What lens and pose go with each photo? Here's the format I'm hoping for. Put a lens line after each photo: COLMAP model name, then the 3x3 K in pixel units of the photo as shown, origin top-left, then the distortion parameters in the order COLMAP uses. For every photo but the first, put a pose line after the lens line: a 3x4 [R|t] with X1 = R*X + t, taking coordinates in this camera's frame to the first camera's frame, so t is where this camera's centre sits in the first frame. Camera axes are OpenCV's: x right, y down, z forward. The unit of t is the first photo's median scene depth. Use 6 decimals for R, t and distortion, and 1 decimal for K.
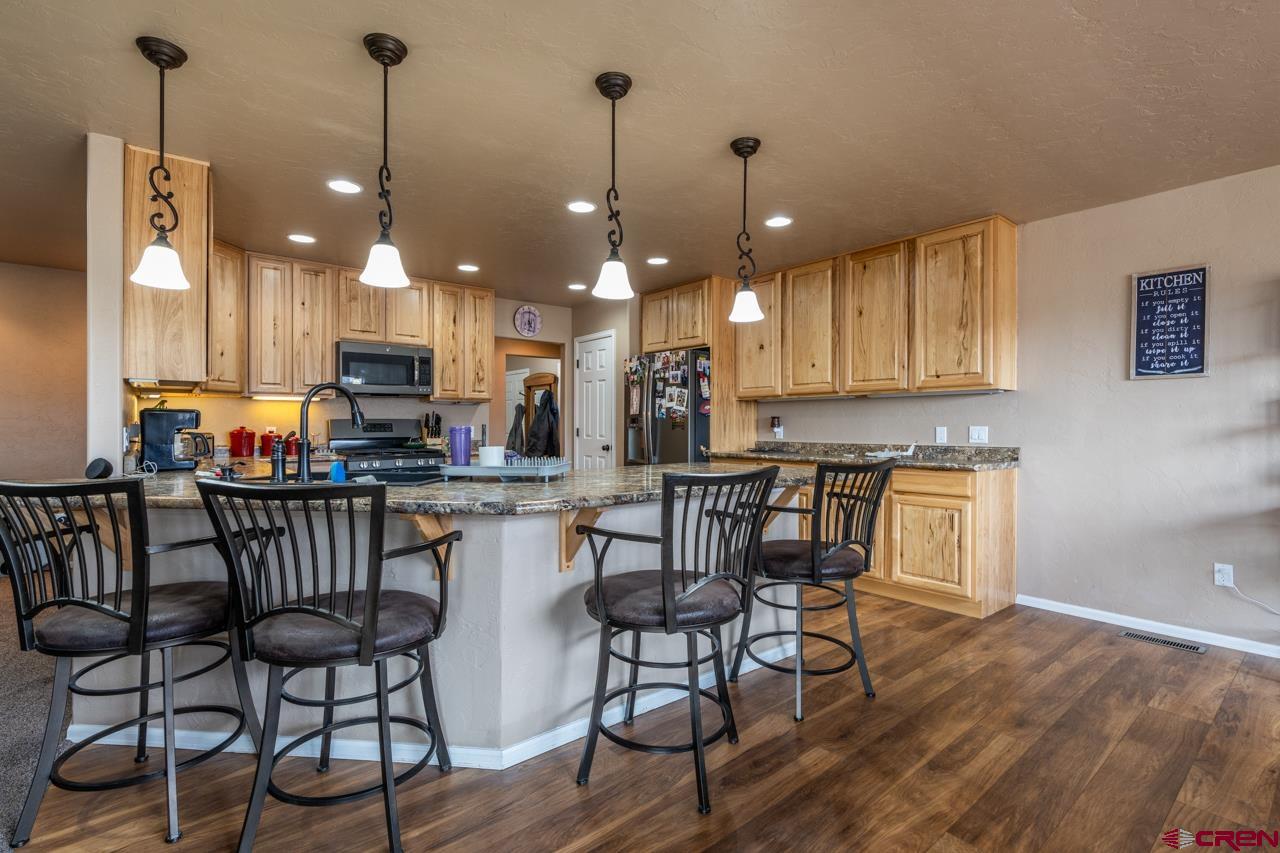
lens RADIAL K [[591.7, 0, 634.6], [0, 591.7, 428.6], [0, 0, 1]] dist [-0.011296, 0.000081]
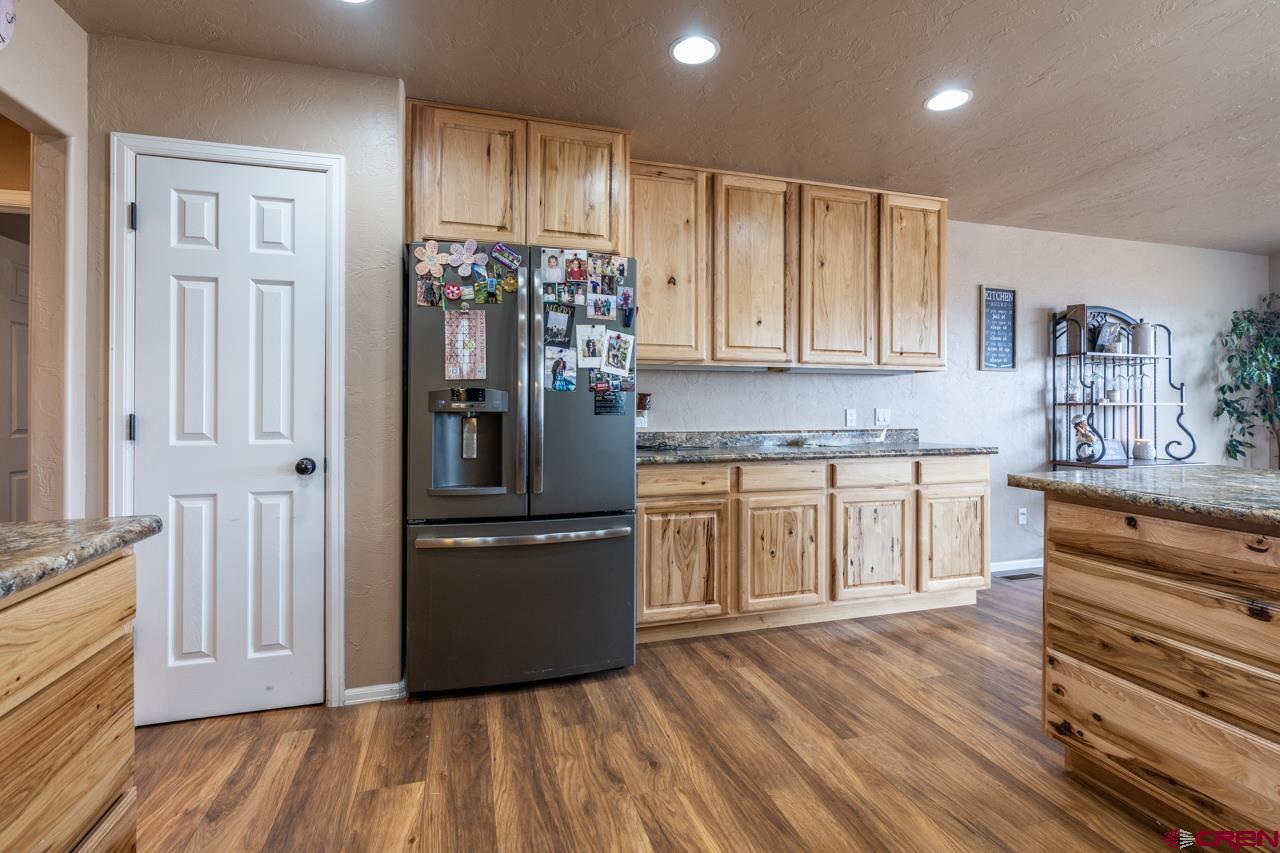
lens RADIAL K [[580.3, 0, 635.8], [0, 580.3, 404.8], [0, 0, 1]] dist [-0.004340, -0.000142]
pose [[0.381210, 0.005845, 0.924470, -0.468717], [0.003520, 0.999964, -0.007774, -0.003647], [-0.924482, 0.006218, 0.381176, 1.030629]]
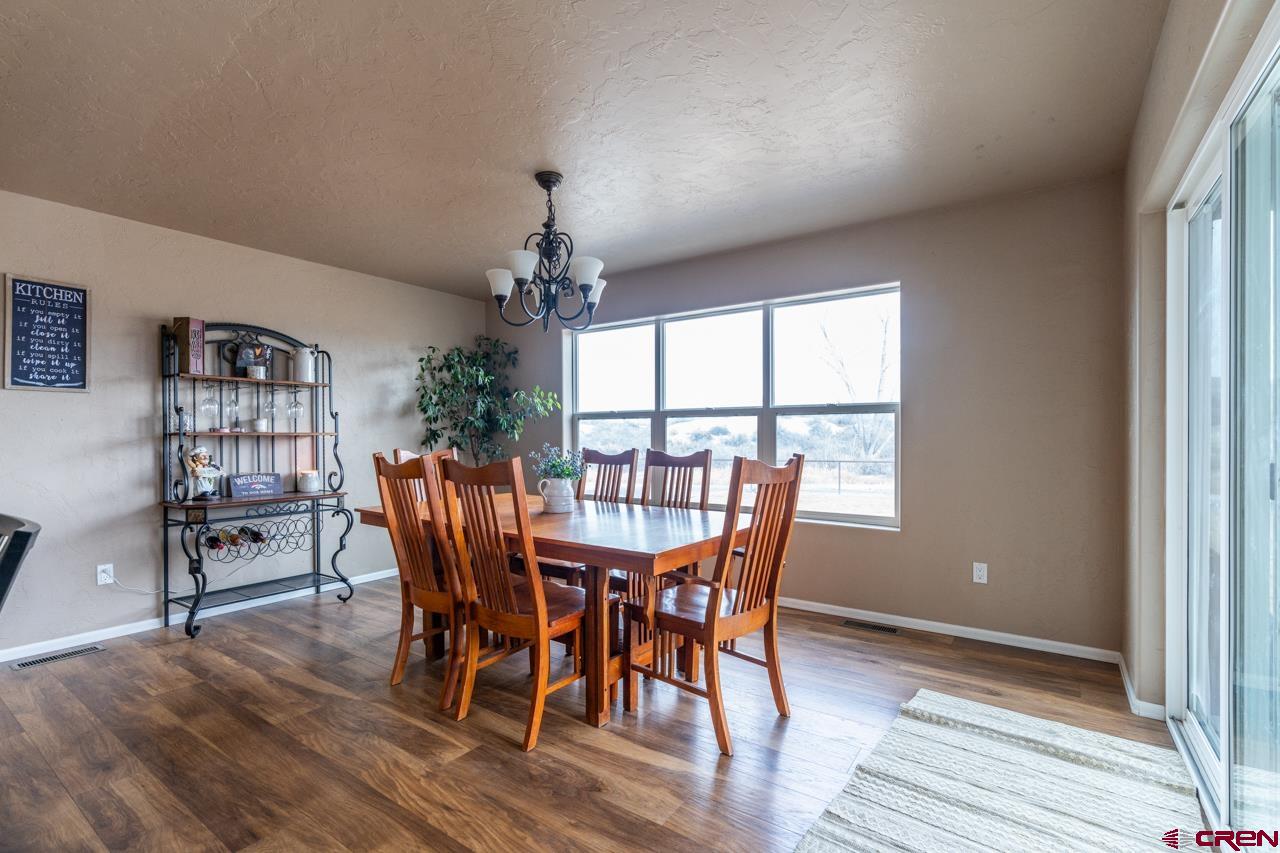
lens RADIAL K [[571.9, 0, 641.9], [0, 571.9, 440.3], [0, 0, 1]] dist [-0.000936, 0.000139]
pose [[-0.282700, -0.003948, 0.959200, -0.242133], [0.009599, 0.999930, 0.006945, 0.000180], [-0.959160, 0.011170, -0.282642, 0.259899]]
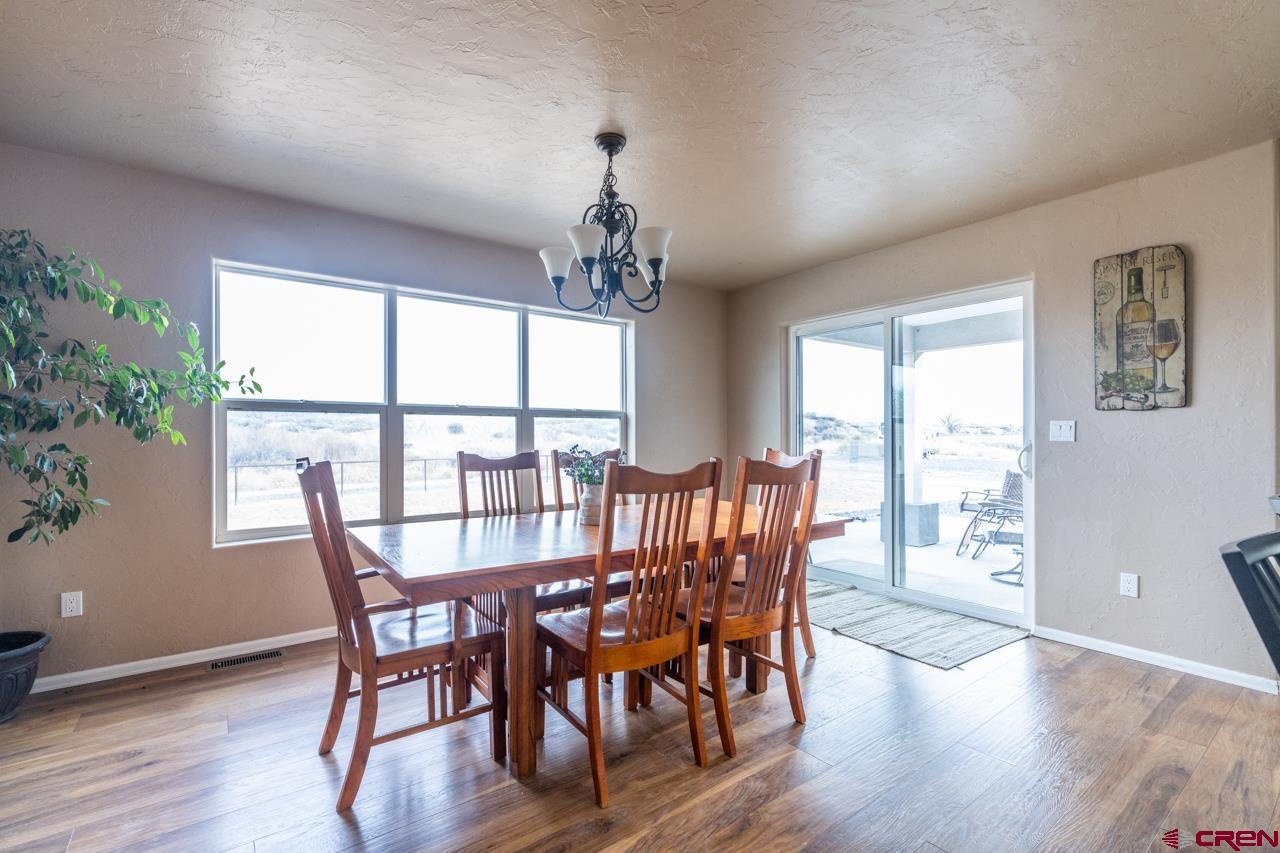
lens RADIAL K [[572.2, 0, 636.6], [0, 572.2, 431.9], [0, 0, 1]] dist [-0.002221, -0.000027]
pose [[-0.999169, 0.004471, 0.040512, 0.447844], [0.004519, 0.999989, 0.001087, -0.007593], [-0.040507, 0.001269, -0.999178, 0.814509]]
